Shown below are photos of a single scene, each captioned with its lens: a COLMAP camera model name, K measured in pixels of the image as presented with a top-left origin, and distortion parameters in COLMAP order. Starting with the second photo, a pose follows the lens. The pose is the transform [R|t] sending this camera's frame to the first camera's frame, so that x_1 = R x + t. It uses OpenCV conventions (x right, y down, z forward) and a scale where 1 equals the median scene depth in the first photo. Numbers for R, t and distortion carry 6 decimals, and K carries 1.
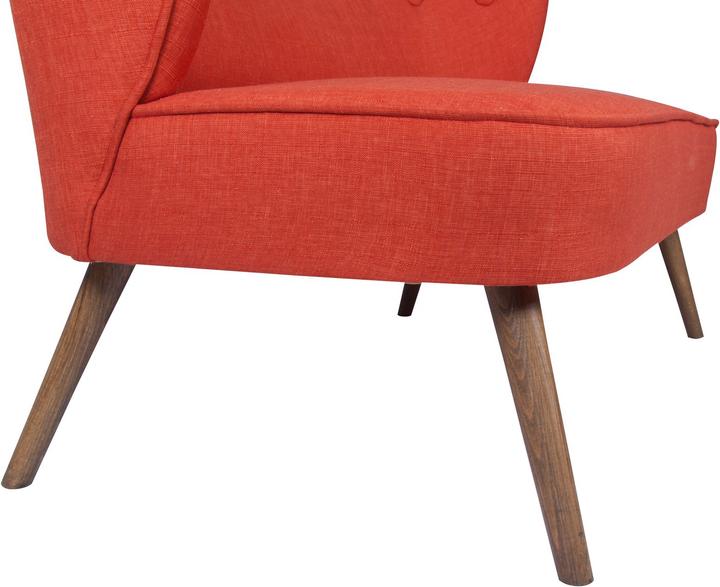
lens RADIAL K [[1022.7, 0, 359.4], [0, 1022.7, 336.3], [0, 0, 1]] dist [-0.010617, -0.044304]
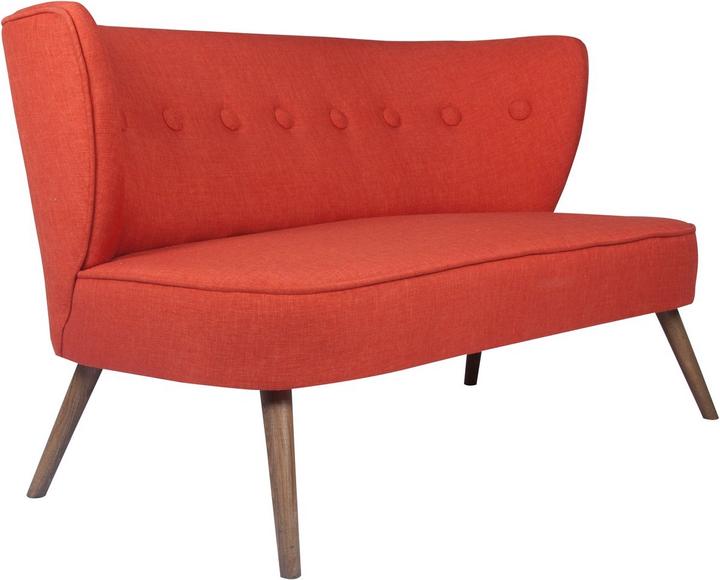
lens RADIAL K [[1223.0, 0, 360.0], [0, 1223.0, 290.0], [0, 0, 1]] dist [-0.001413, -0.028874]
pose [[0.942413, 0.015125, -0.334108, 0.937174], [-0.037377, 0.997482, -0.060272, -0.095630], [0.332356, 0.069289, 0.940606, -0.777830]]
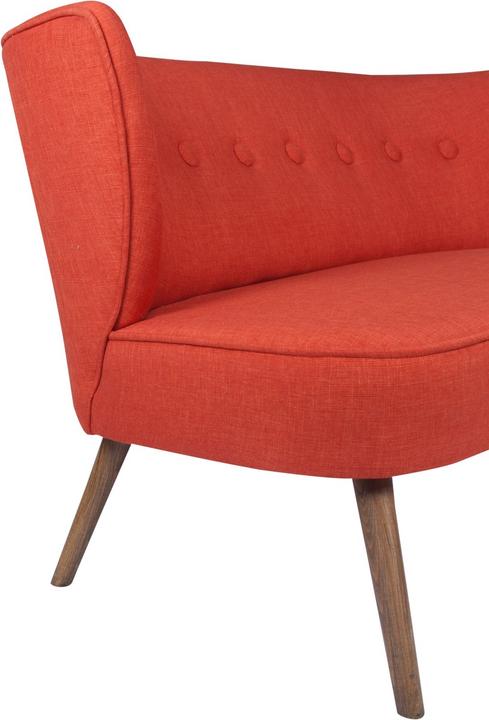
lens RADIAL K [[939.1, 0, 246.0], [0, 939.1, 344.4], [0, 0, 1]] dist [-0.008501, 0.002819]
pose [[0.944837, -0.005192, -0.327499, 0.401885], [-0.003157, 0.999684, -0.024956, -0.186039], [0.327525, 0.024613, 0.944522, -0.172401]]
